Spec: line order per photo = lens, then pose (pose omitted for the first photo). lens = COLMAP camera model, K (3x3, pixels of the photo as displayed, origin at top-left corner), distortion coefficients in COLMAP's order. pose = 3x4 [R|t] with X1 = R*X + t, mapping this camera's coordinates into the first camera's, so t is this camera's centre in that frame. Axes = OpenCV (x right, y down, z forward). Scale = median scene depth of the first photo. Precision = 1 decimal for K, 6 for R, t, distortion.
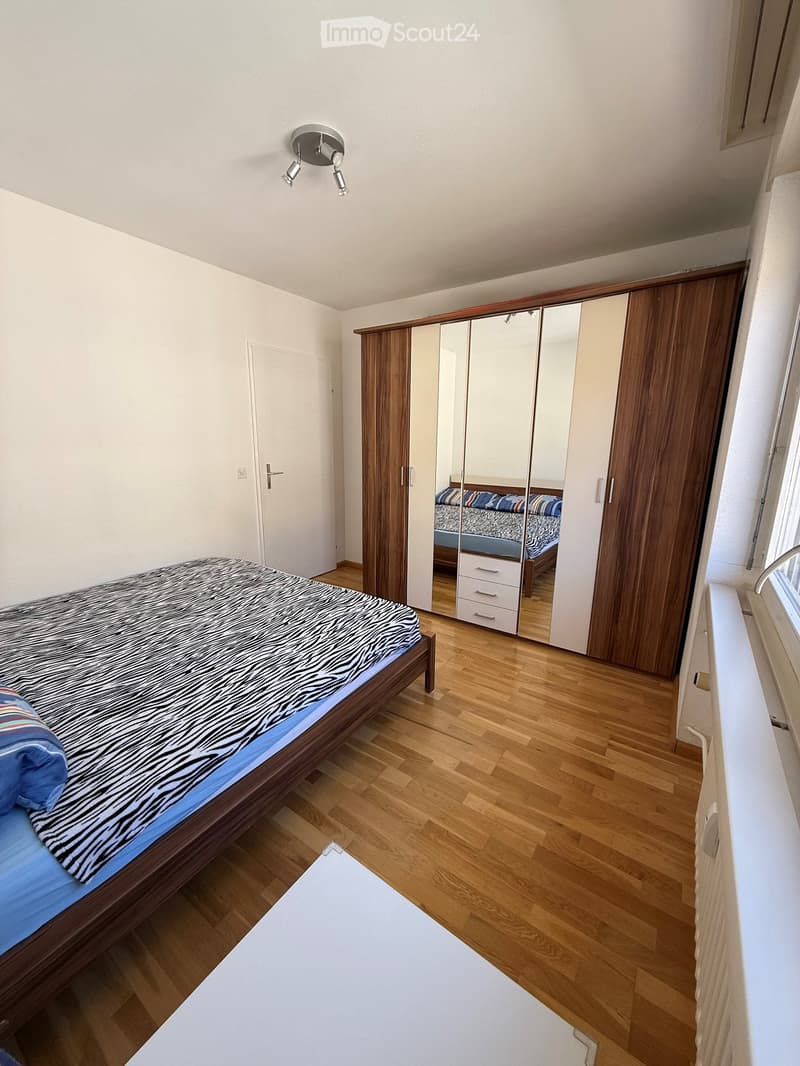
lens RADIAL K [[424.2, 0, 395.0], [0, 424.2, 531.8], [0, 0, 1]] dist [-0.000926, 0.000951]
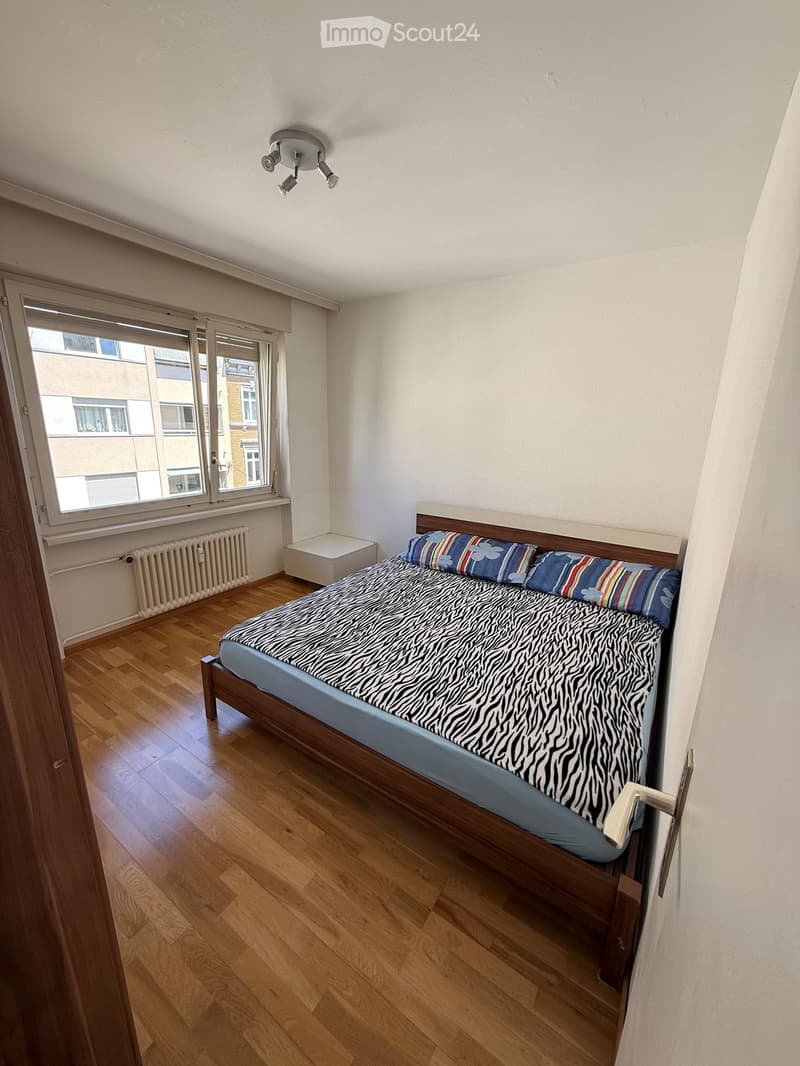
lens RADIAL K [[424.2, 0, 397.8], [0, 424.2, 532.3], [0, 0, 1]] dist [-0.000926, 0.000951]
pose [[-0.999333, -0.026710, -0.024888, -0.369709], [-0.035070, 0.891801, 0.451067, -0.537350], [0.010148, 0.451639, -0.892143, 2.063081]]
